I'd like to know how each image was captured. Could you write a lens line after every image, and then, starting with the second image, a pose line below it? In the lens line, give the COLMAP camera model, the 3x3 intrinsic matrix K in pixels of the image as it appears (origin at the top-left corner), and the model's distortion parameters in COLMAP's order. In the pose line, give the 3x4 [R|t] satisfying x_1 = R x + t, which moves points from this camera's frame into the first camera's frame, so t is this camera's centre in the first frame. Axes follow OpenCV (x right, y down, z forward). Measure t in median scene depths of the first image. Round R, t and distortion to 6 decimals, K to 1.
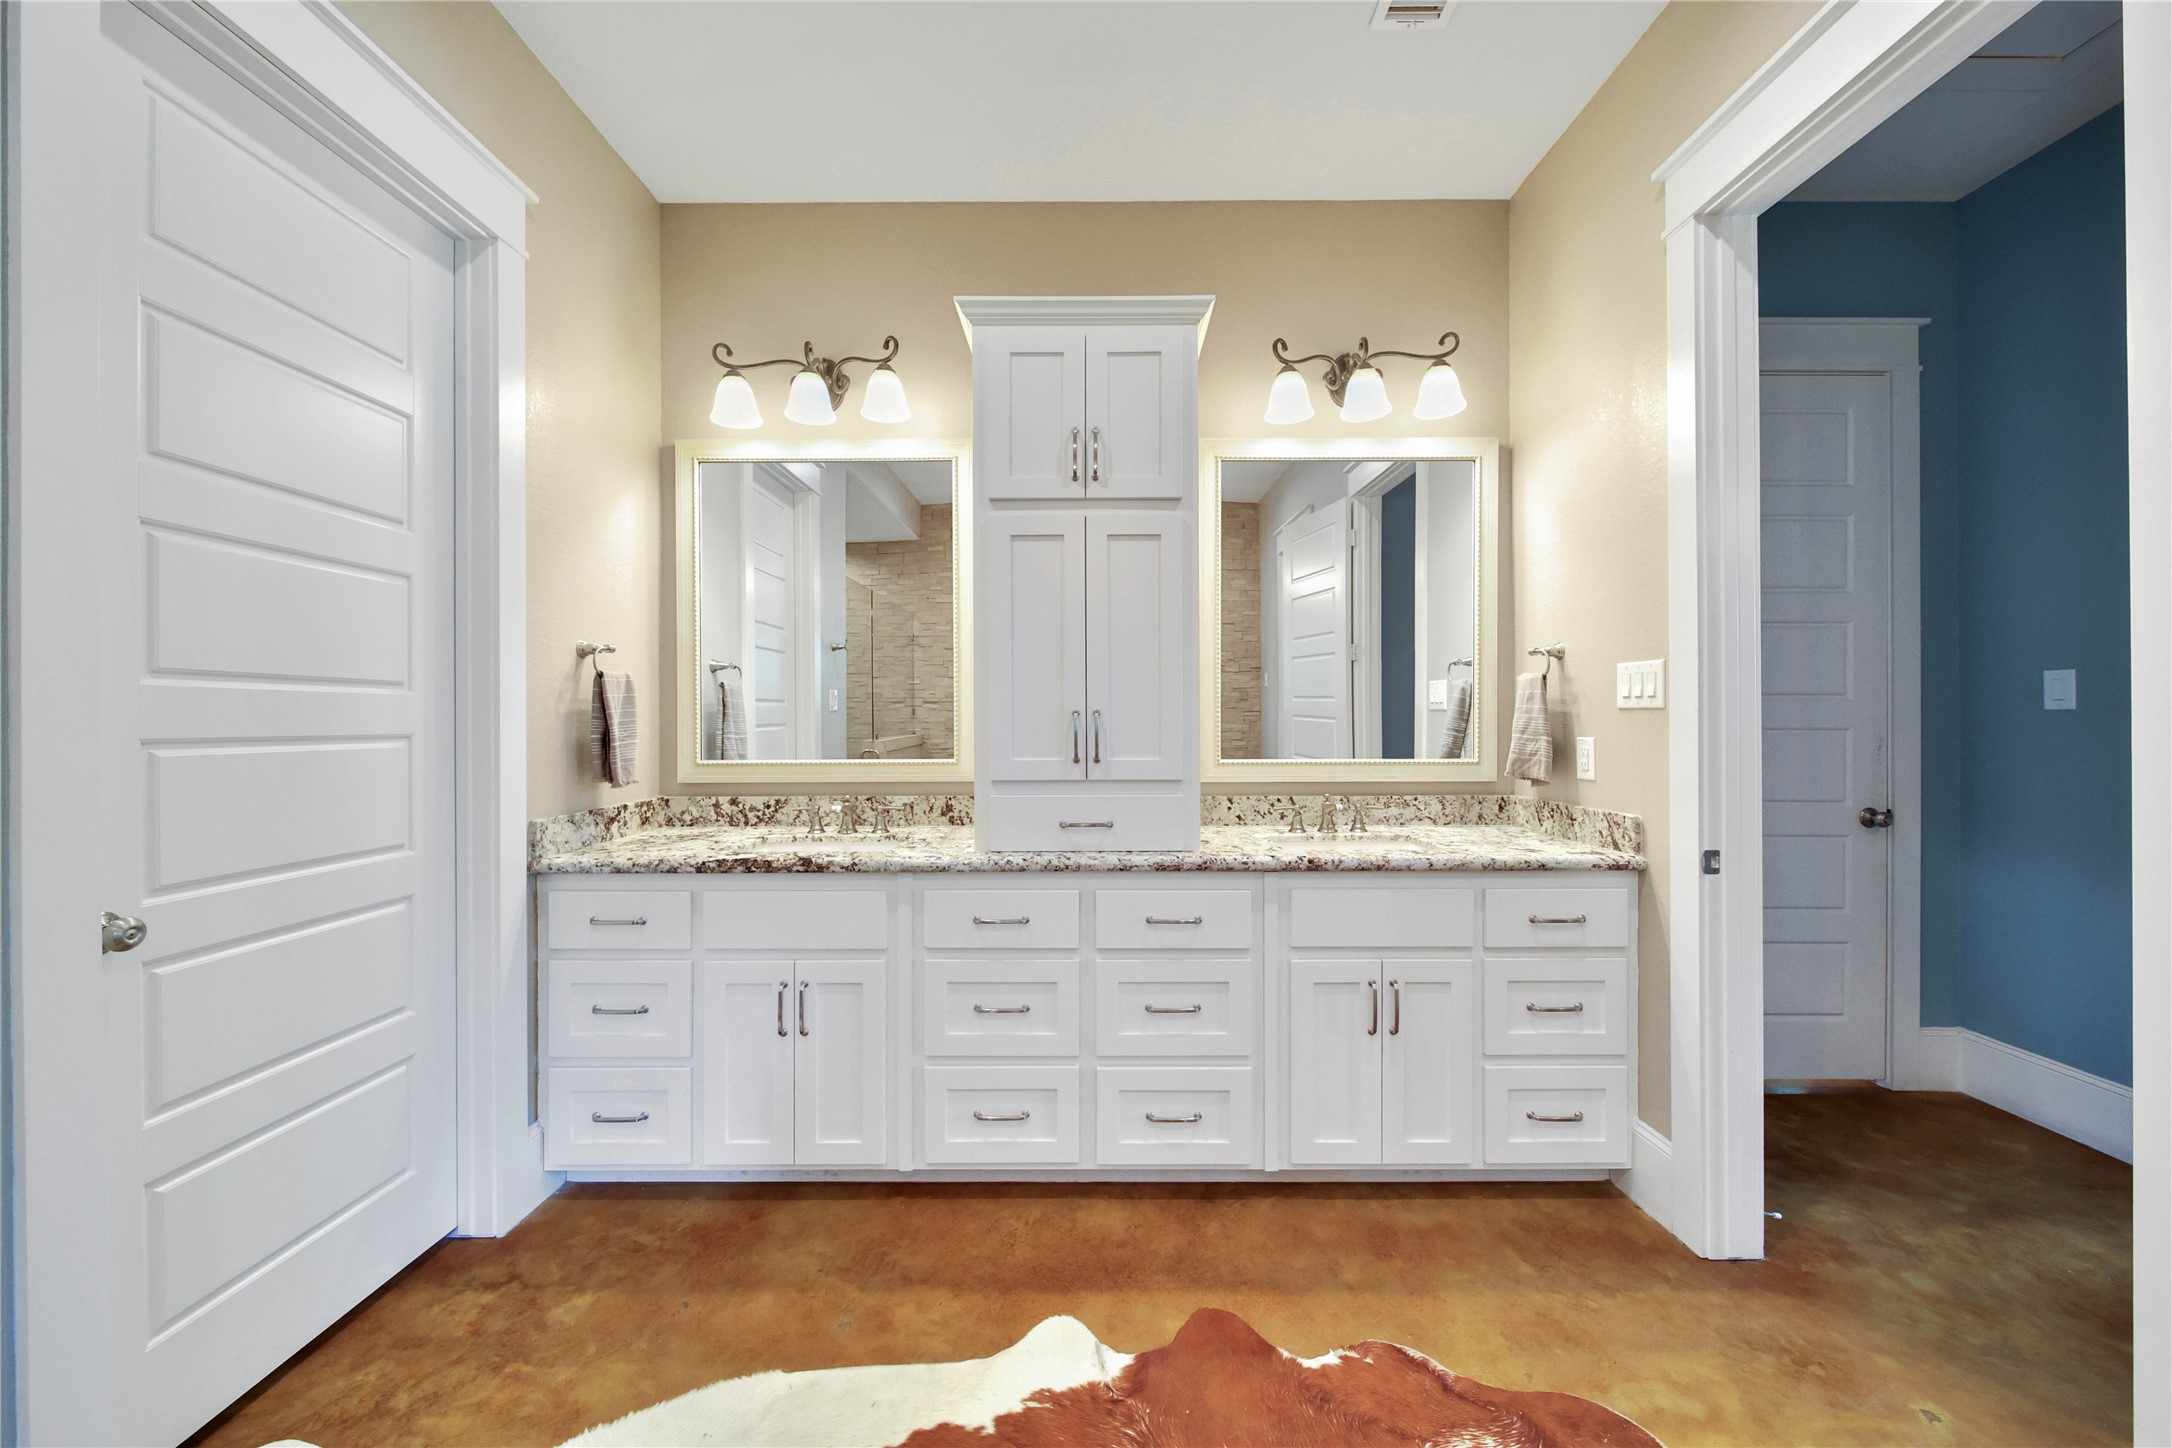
lens RADIAL K [[779.6, 0, 1098.5], [0, 779.6, 718.8], [0, 0, 1]] dist [0.000299, -0.000691]
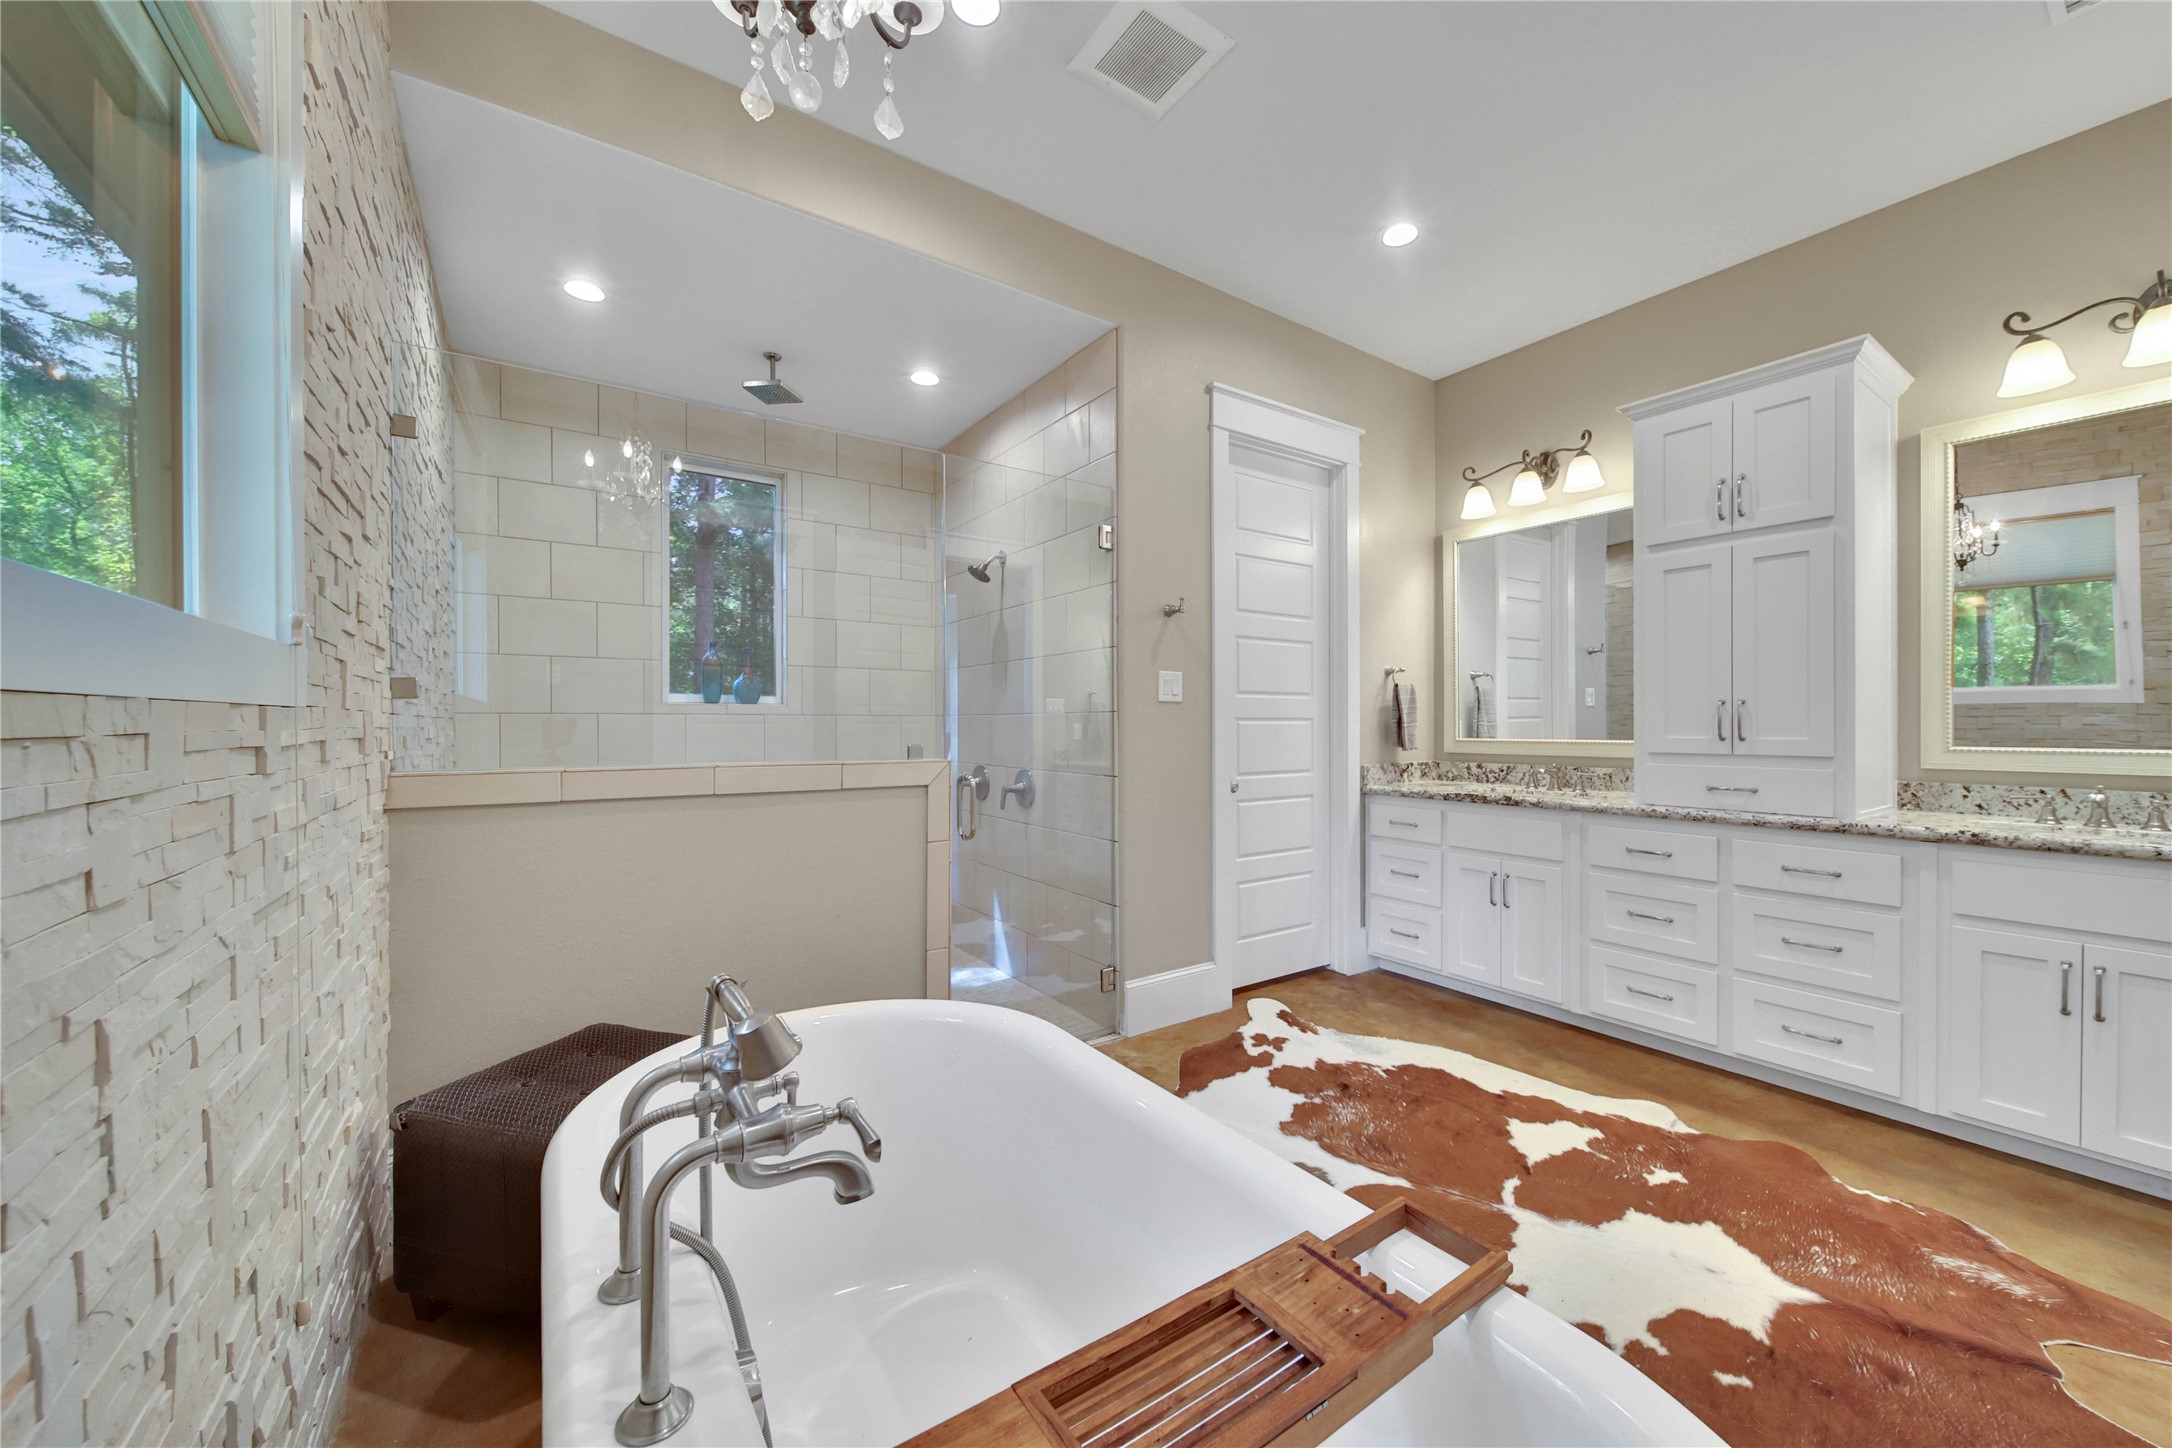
lens RADIAL K [[779.6, 0, 1089.7], [0, 779.6, 722.0], [0, 0, 1]] dist [0.000299, -0.000691]
pose [[0.553552, 0.001882, -0.832813, 0.464712], [0.001119, 0.999995, 0.003003, 0.020784], [0.832814, -0.002594, 0.553547, -0.575652]]
